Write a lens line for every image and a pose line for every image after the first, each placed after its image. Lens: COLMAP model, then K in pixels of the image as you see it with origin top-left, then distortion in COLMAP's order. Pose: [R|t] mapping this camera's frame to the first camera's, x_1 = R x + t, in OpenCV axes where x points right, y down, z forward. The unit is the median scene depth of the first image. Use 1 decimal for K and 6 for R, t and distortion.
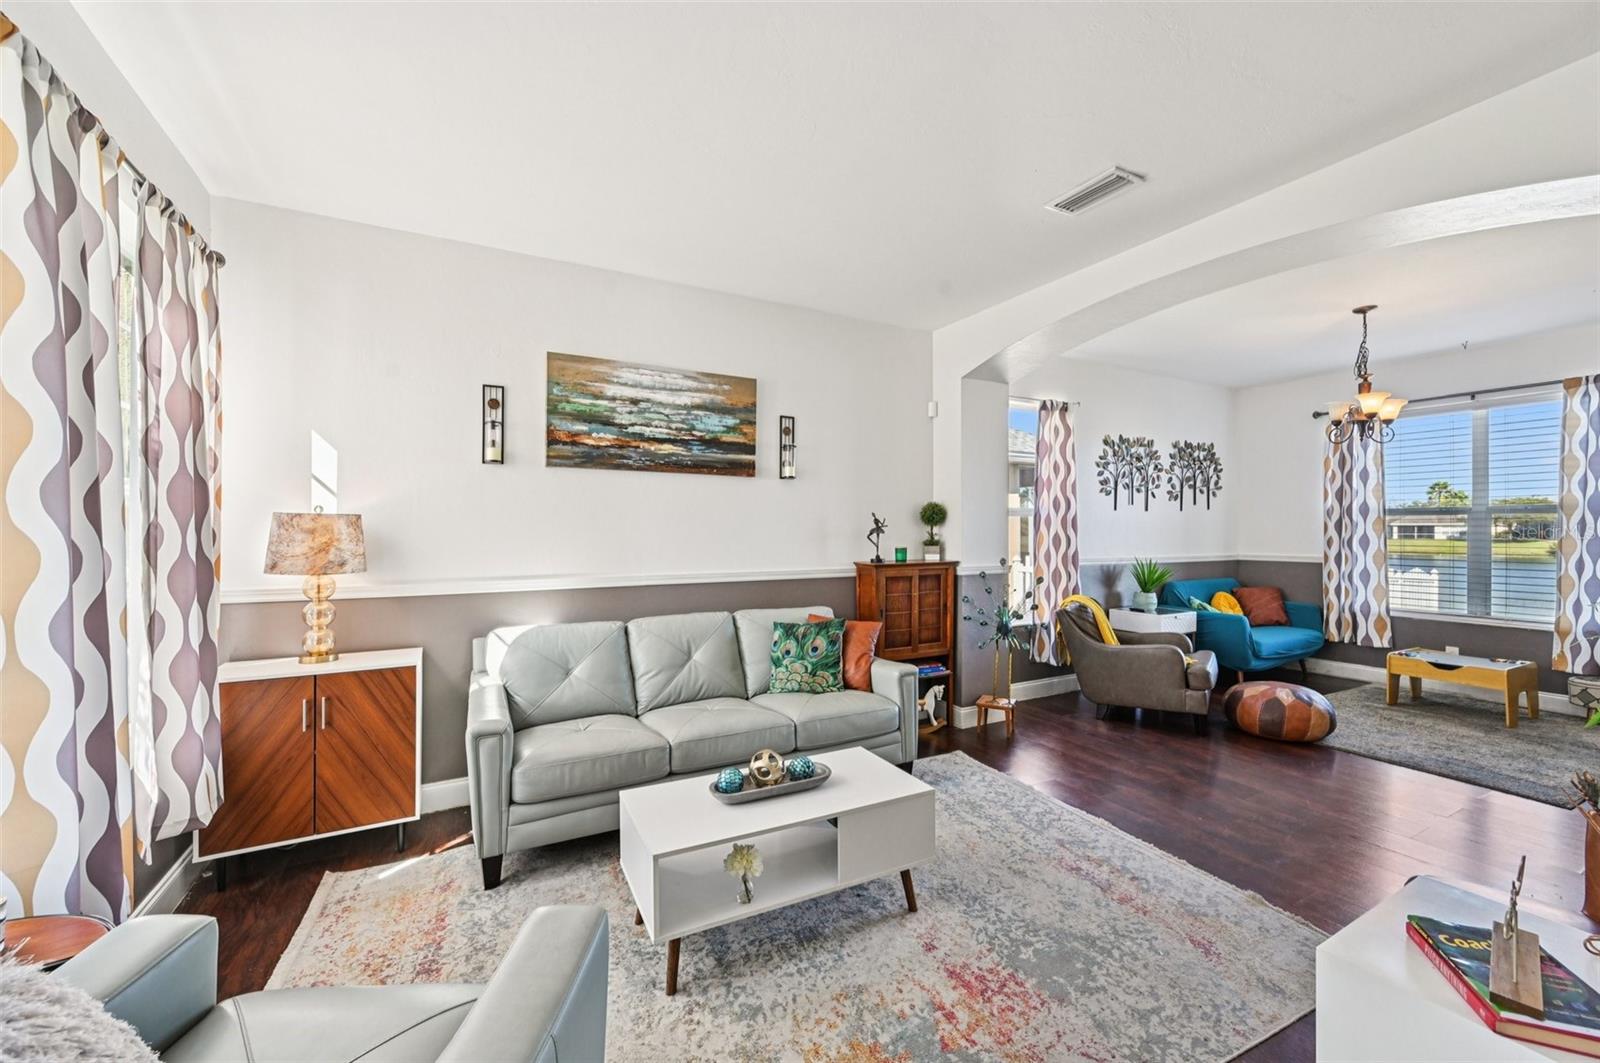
lens RADIAL K [[630.5, 0, 801.2], [0, 630.5, 528.9], [0, 0, 1]] dist [0.001097, 0.000427]
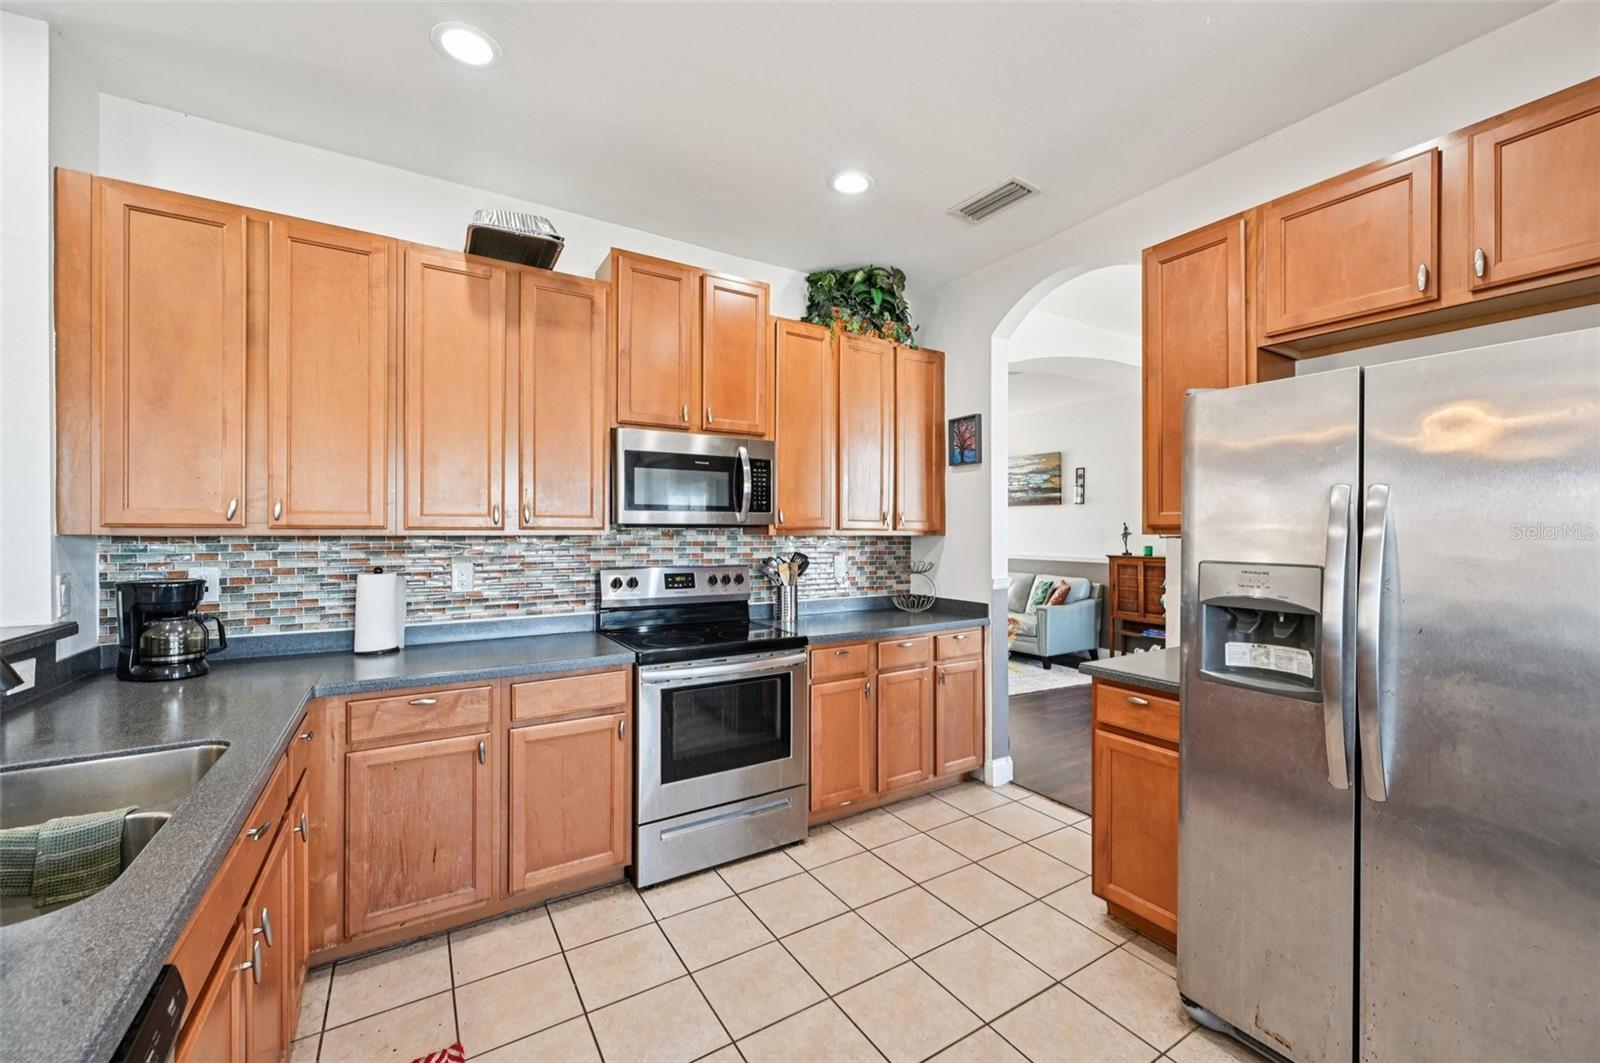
lens RADIAL K [[630.5, 0, 800.2], [0, 630.5, 535.2], [0, 0, 1]] dist [0.001097, 0.000427]
pose [[0.050968, 0.006007, -0.998682, 1.956151], [-0.002866, 0.999979, 0.005868, -0.002641], [0.998696, 0.002563, 0.050985, 0.170984]]
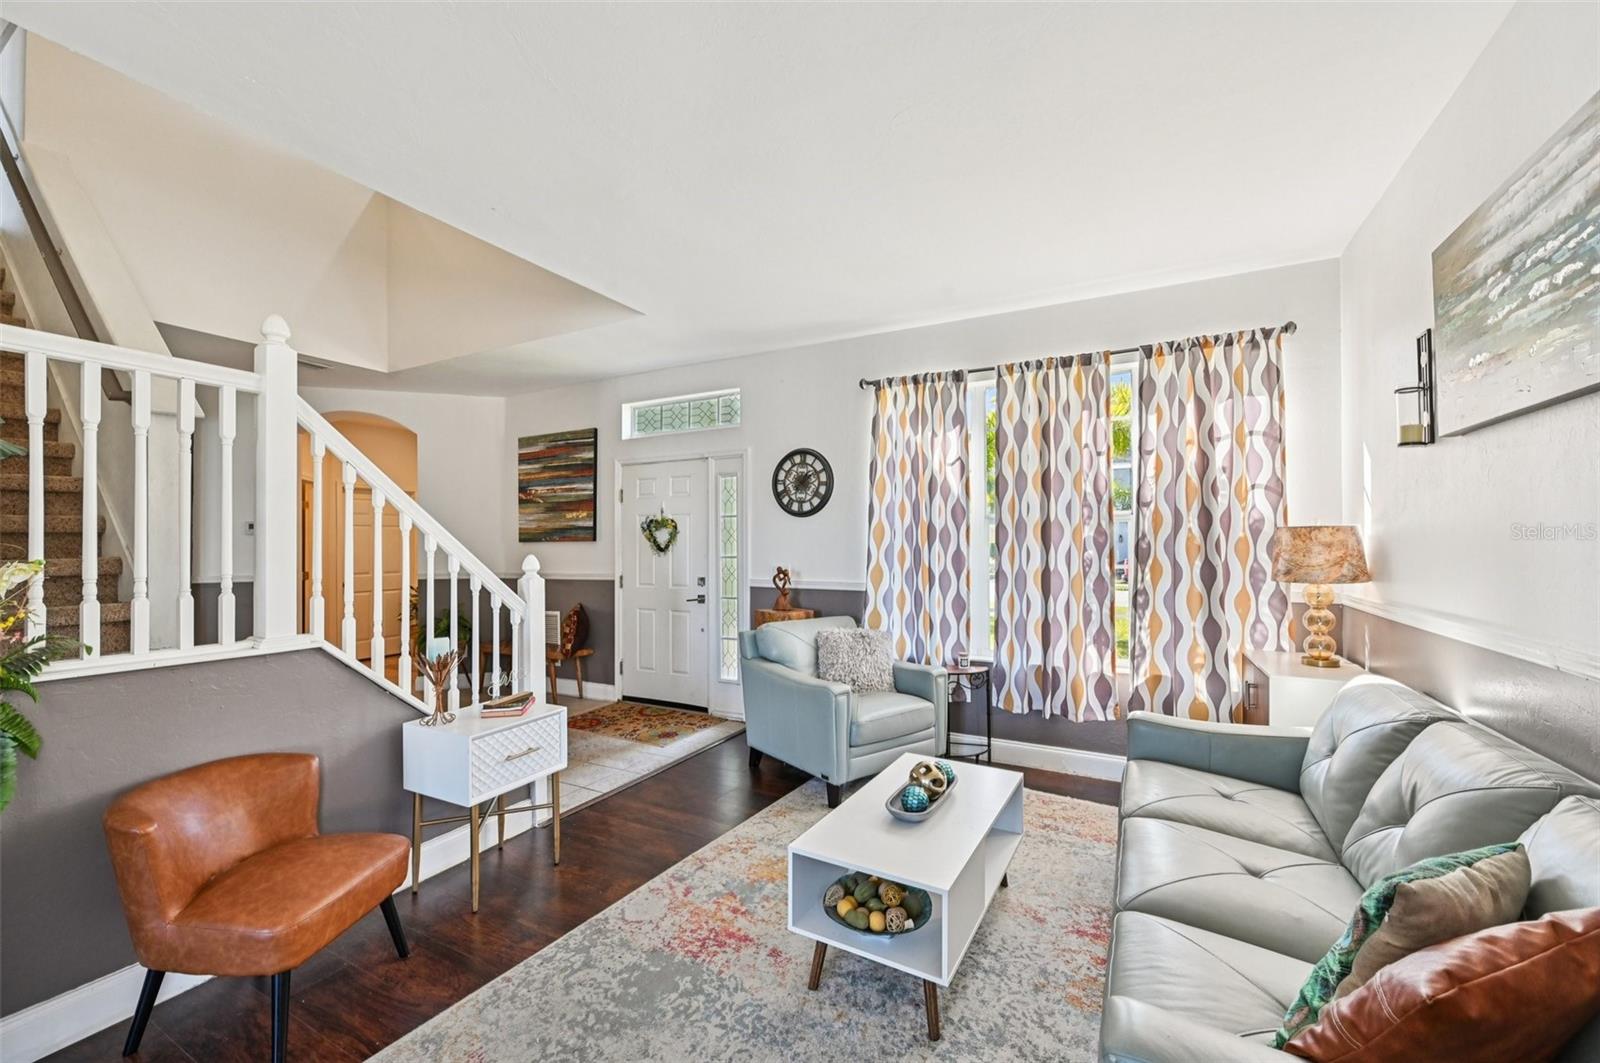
lens RADIAL K [[630.5, 0, 805.6], [0, 630.5, 539.7], [0, 0, 1]] dist [0.001097, 0.000427]
pose [[-0.833644, 0.000948, -0.552301, 0.433853], [0.006182, 0.999952, -0.007615, 0.000983], [0.552267, -0.009763, -0.833610, 1.127827]]
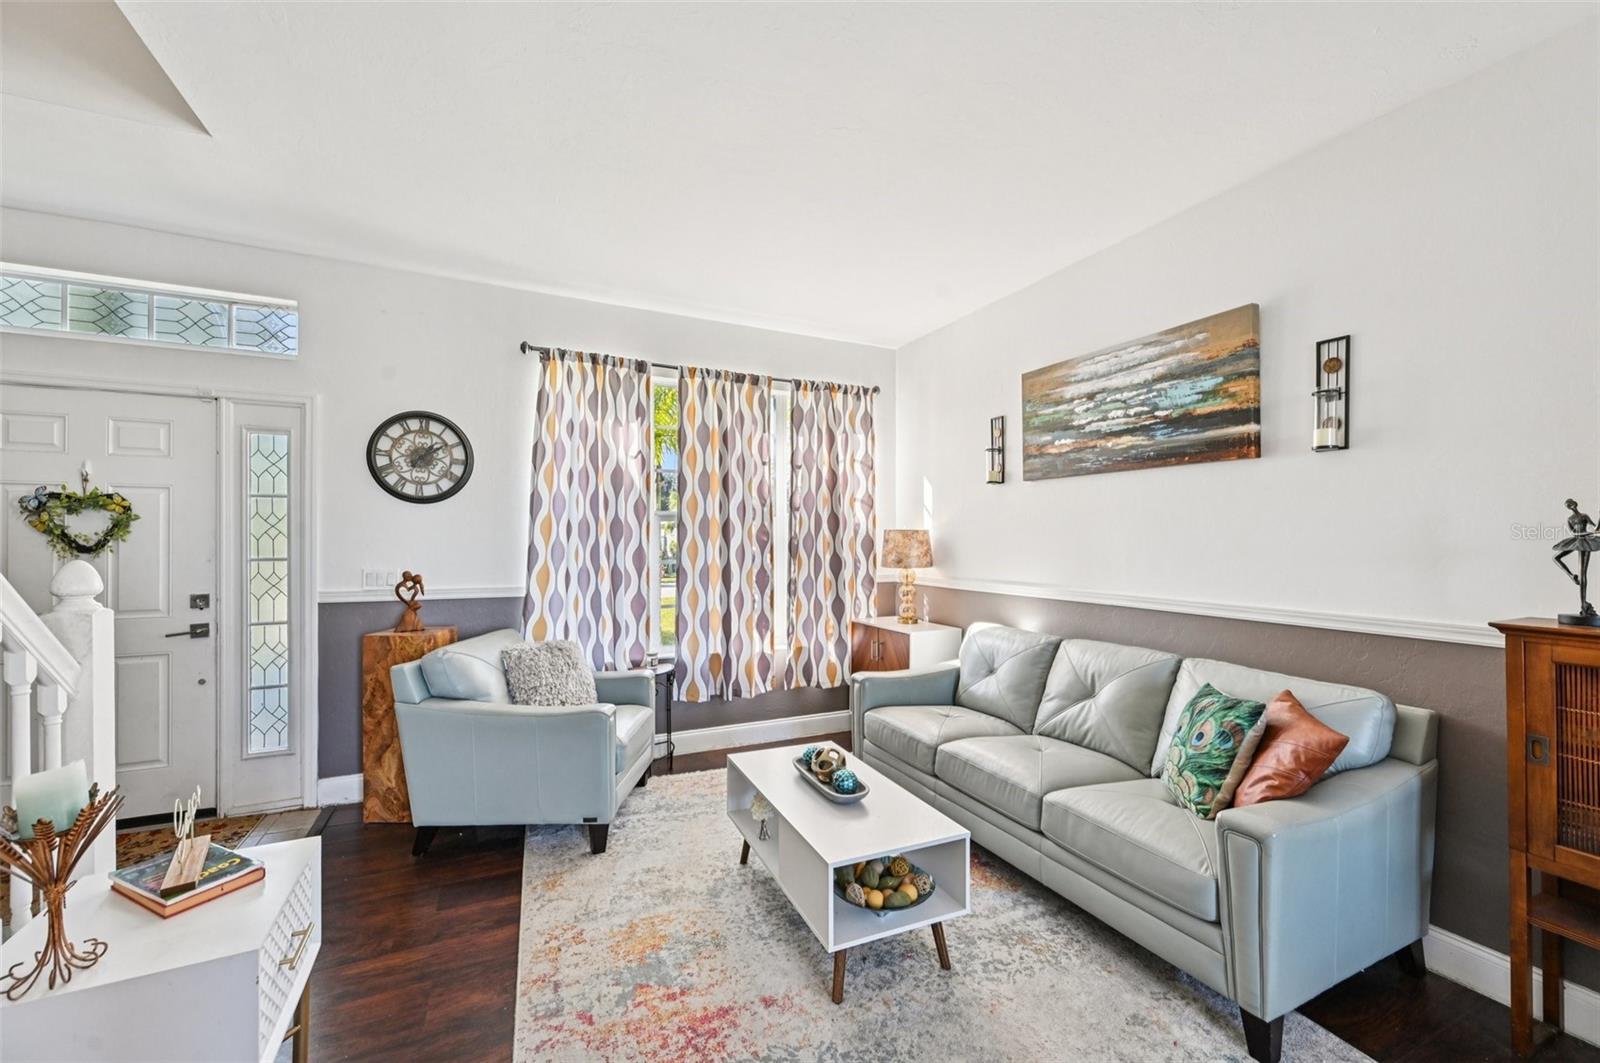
lens RADIAL K [[630.5, 0, 800.0], [0, 630.5, 538.6], [0, 0, 1]] dist [0.001097, 0.000427]
pose [[-0.055916, -0.000546, -0.998435, 0.662106], [0.000678, 1.000000, -0.000584, -0.001163], [0.998435, -0.000709, -0.055916, 0.655958]]
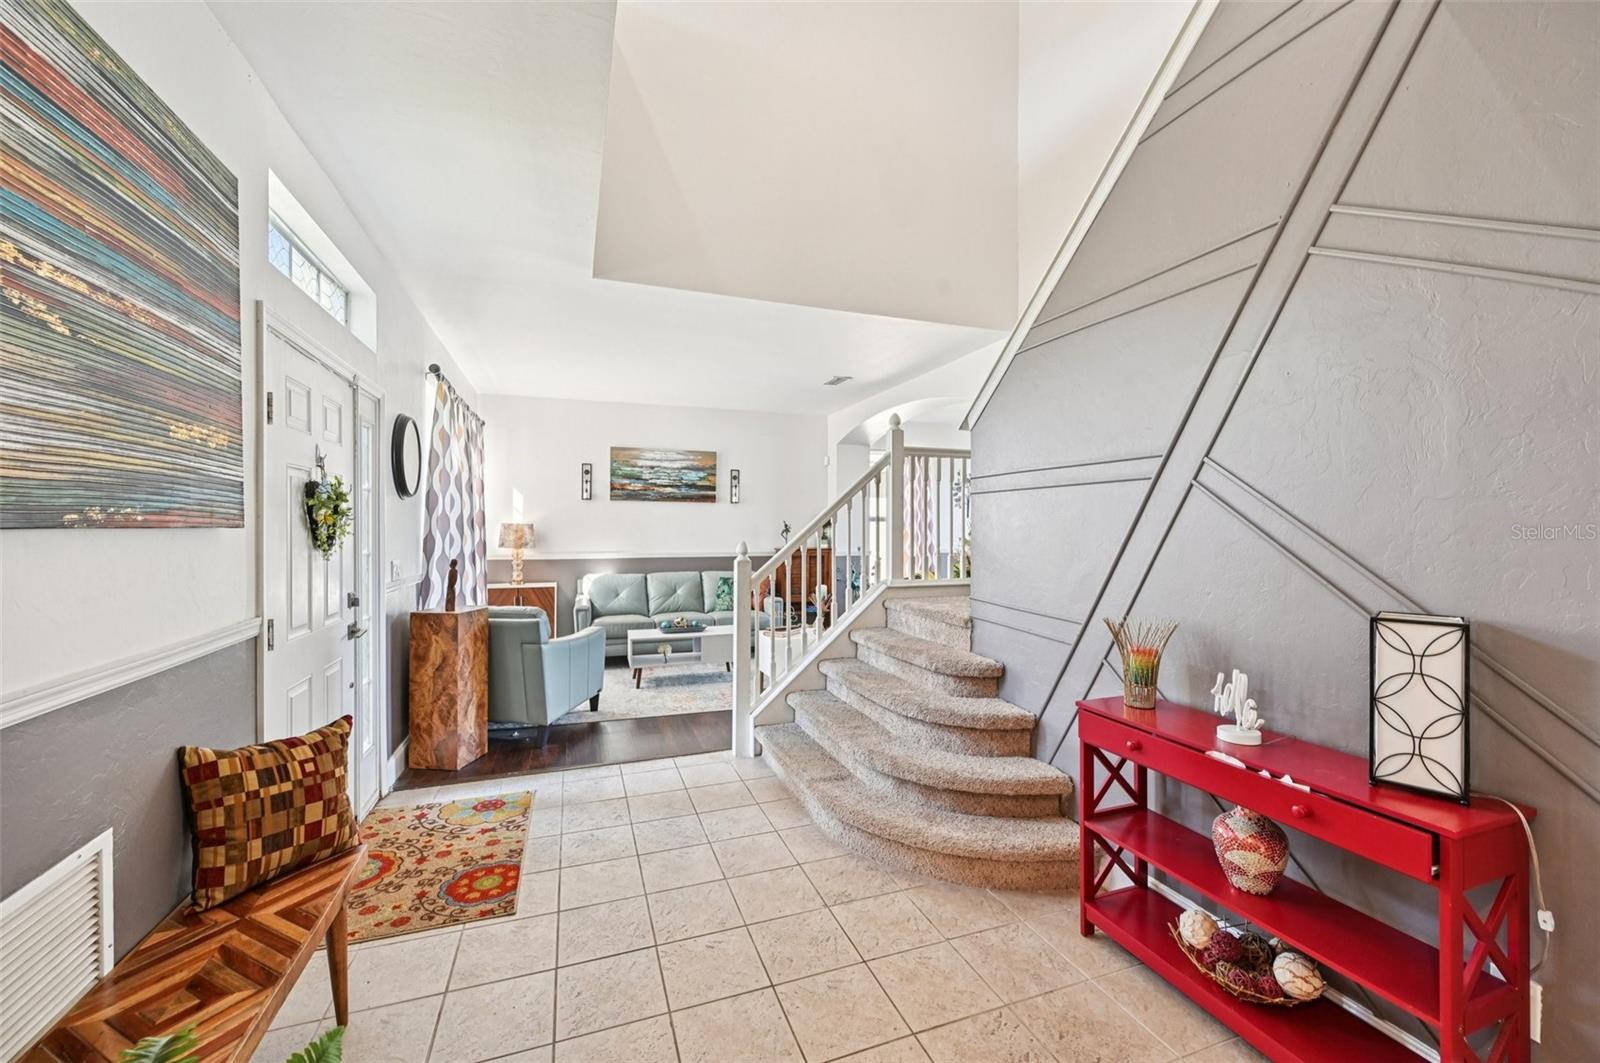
lens RADIAL K [[630.5, 0, 801.2], [0, 630.5, 525.6], [0, 0, 1]] dist [0.001097, 0.000427]
pose [[0.988616, 0.001975, -0.150447, 0.537060], [-0.002014, 0.999998, -0.000107, -0.014538], [0.150446, 0.000409, 0.988618, -0.976633]]
